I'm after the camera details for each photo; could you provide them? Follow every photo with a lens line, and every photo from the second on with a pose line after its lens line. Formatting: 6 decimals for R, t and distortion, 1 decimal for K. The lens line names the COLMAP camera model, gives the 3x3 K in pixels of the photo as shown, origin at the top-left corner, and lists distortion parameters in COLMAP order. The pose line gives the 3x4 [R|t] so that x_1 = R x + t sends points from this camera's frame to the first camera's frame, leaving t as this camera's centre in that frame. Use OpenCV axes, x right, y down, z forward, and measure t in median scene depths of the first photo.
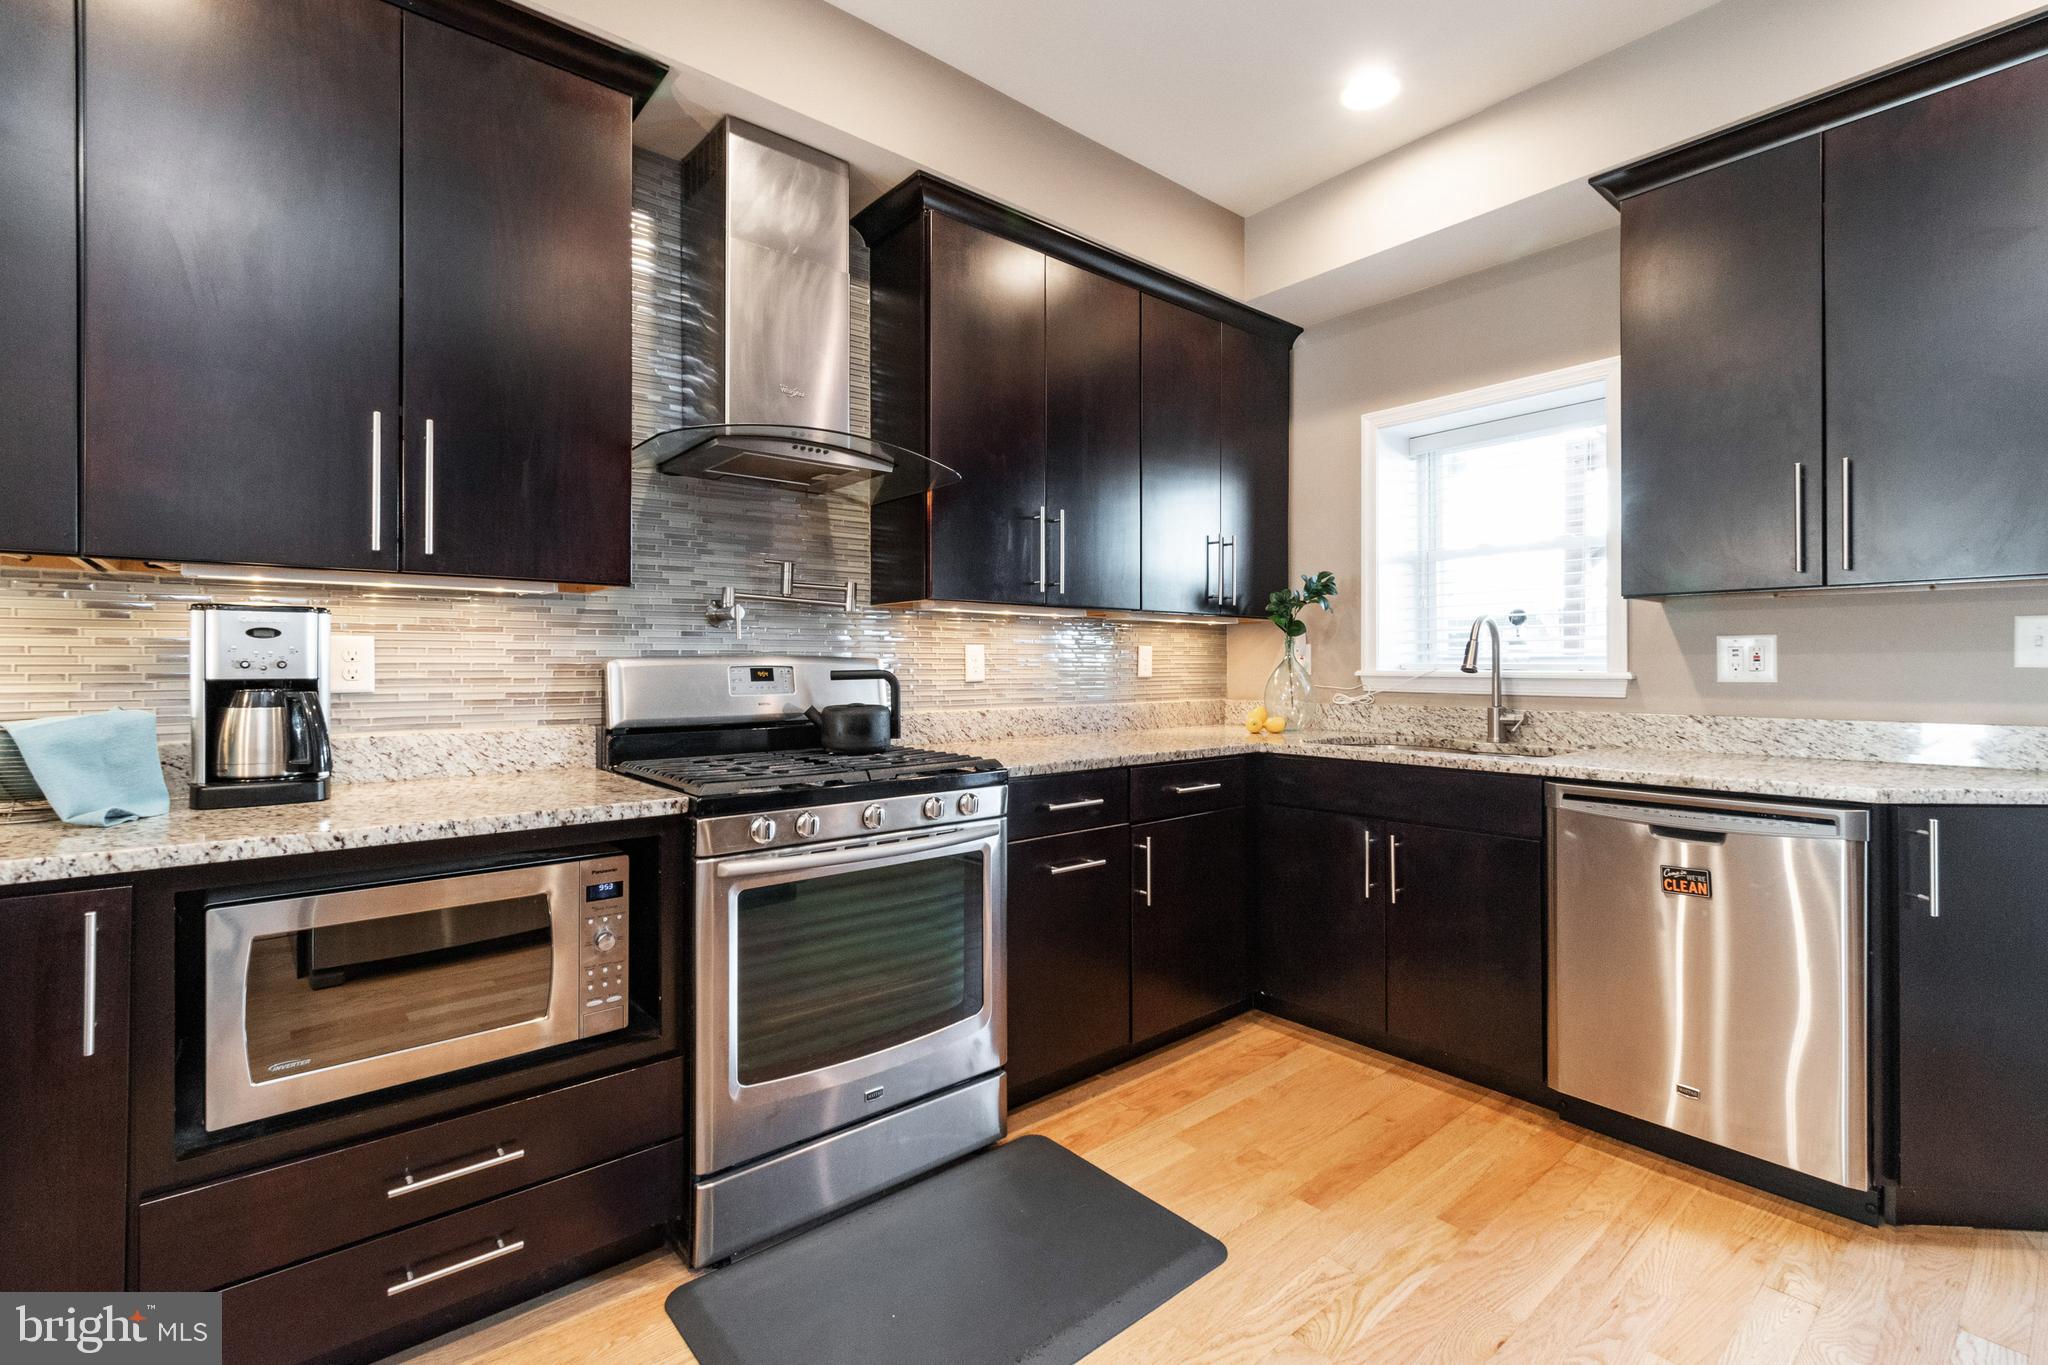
lens RADIAL K [[936.2, 0, 1011.9], [0, 936.2, 654.2], [0, 0, 1]] dist [0.011594, -0.001980]
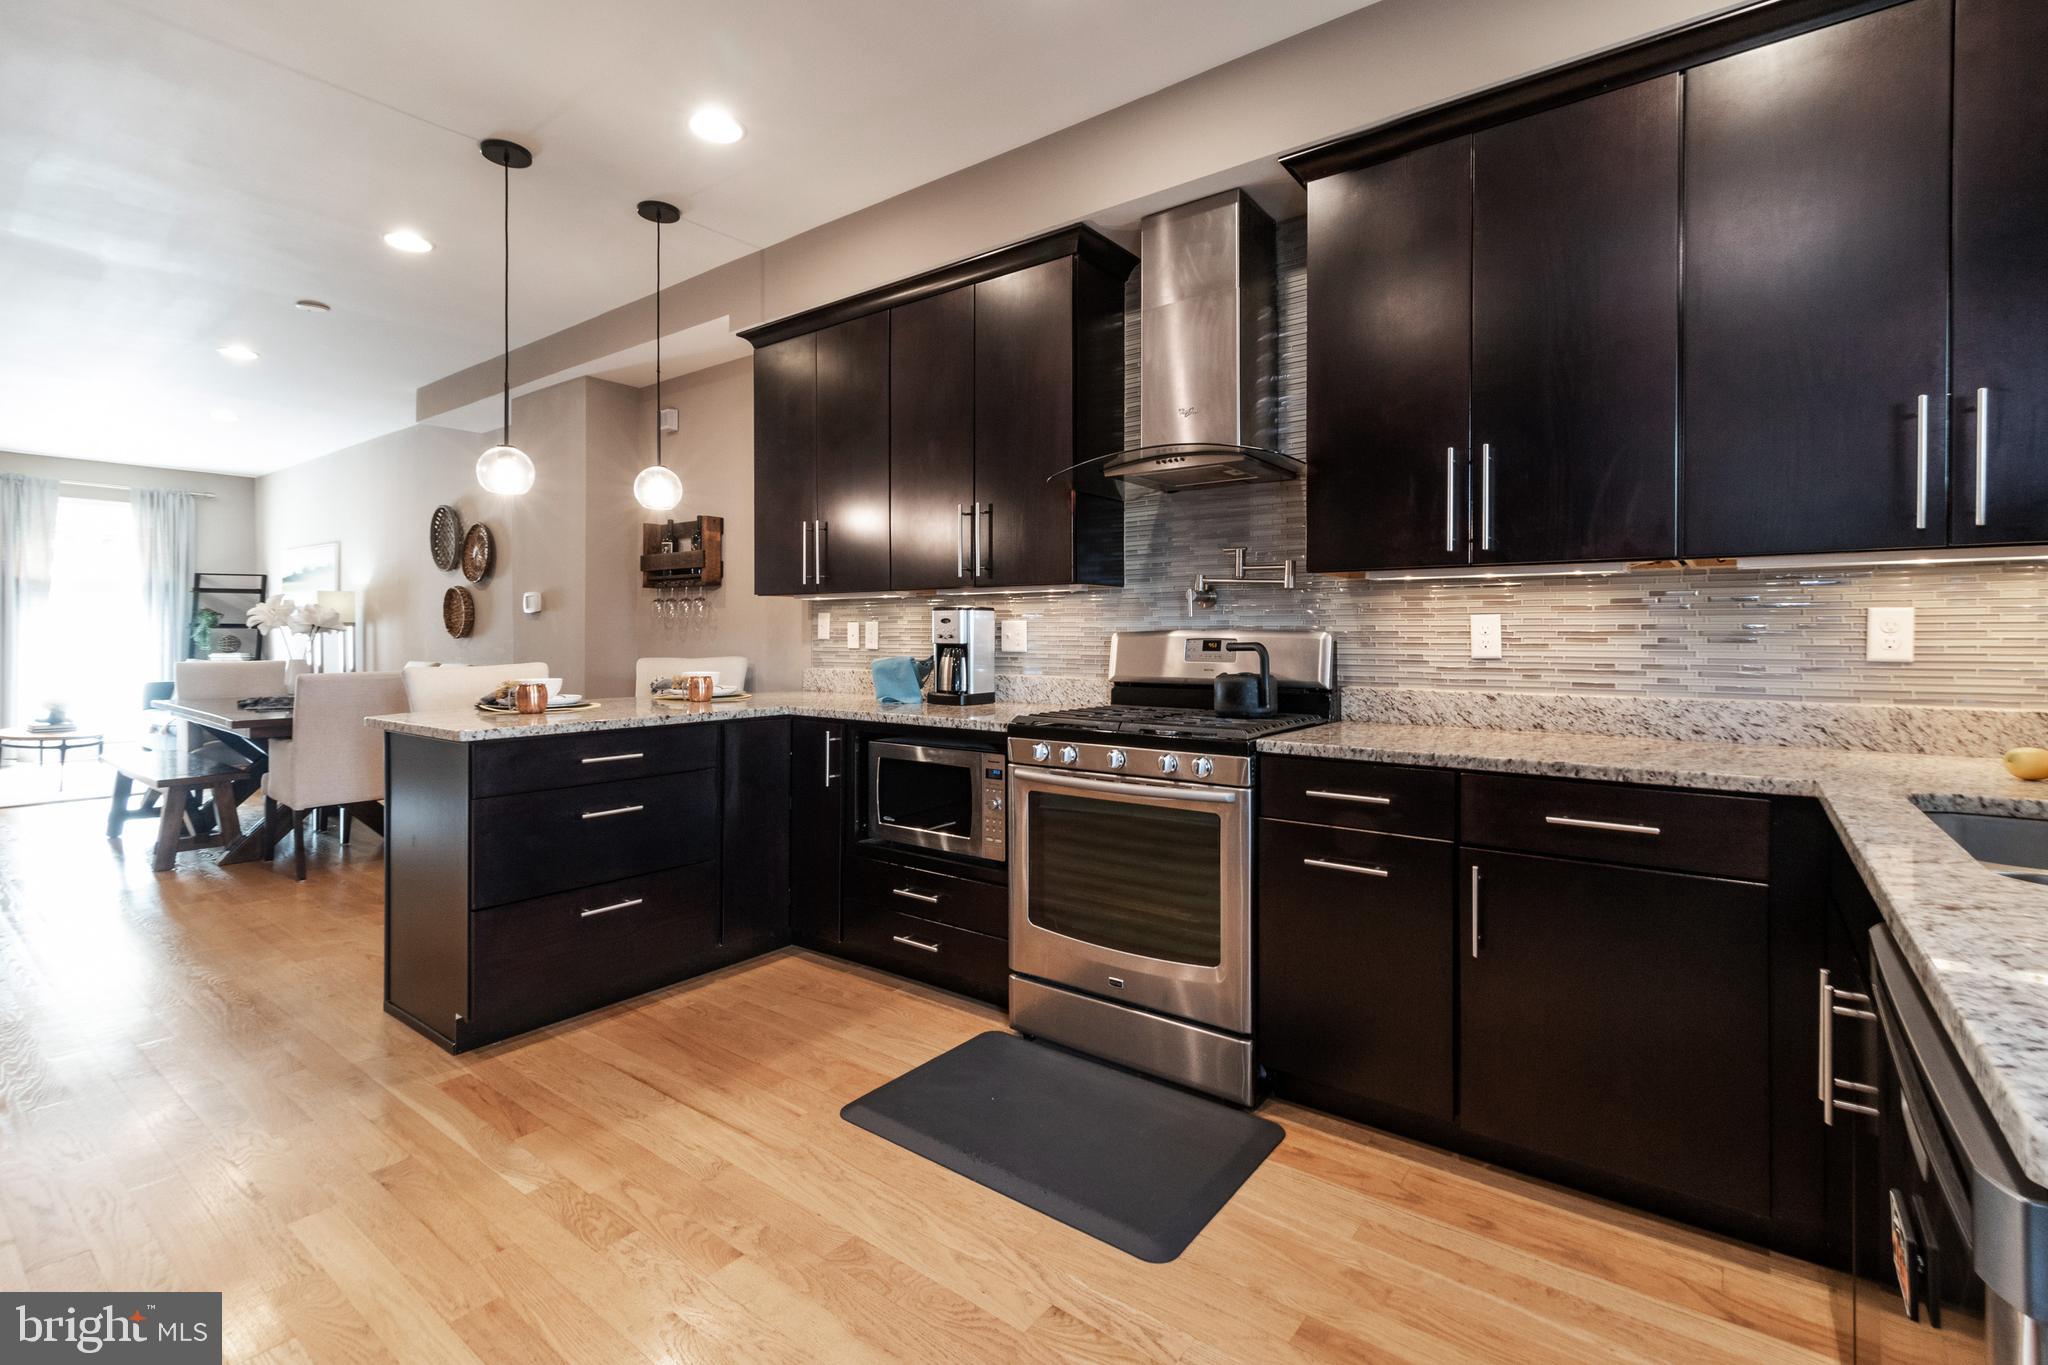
lens RADIAL K [[936.2, 0, 1029.9], [0, 936.2, 627.2], [0, 0, 1]] dist [0.011594, -0.001980]
pose [[0.207408, -0.007406, -0.978227, 0.848550], [0.008965, 0.999944, -0.005669, 0.002846], [0.978214, -0.007594, 0.207462, 0.512190]]
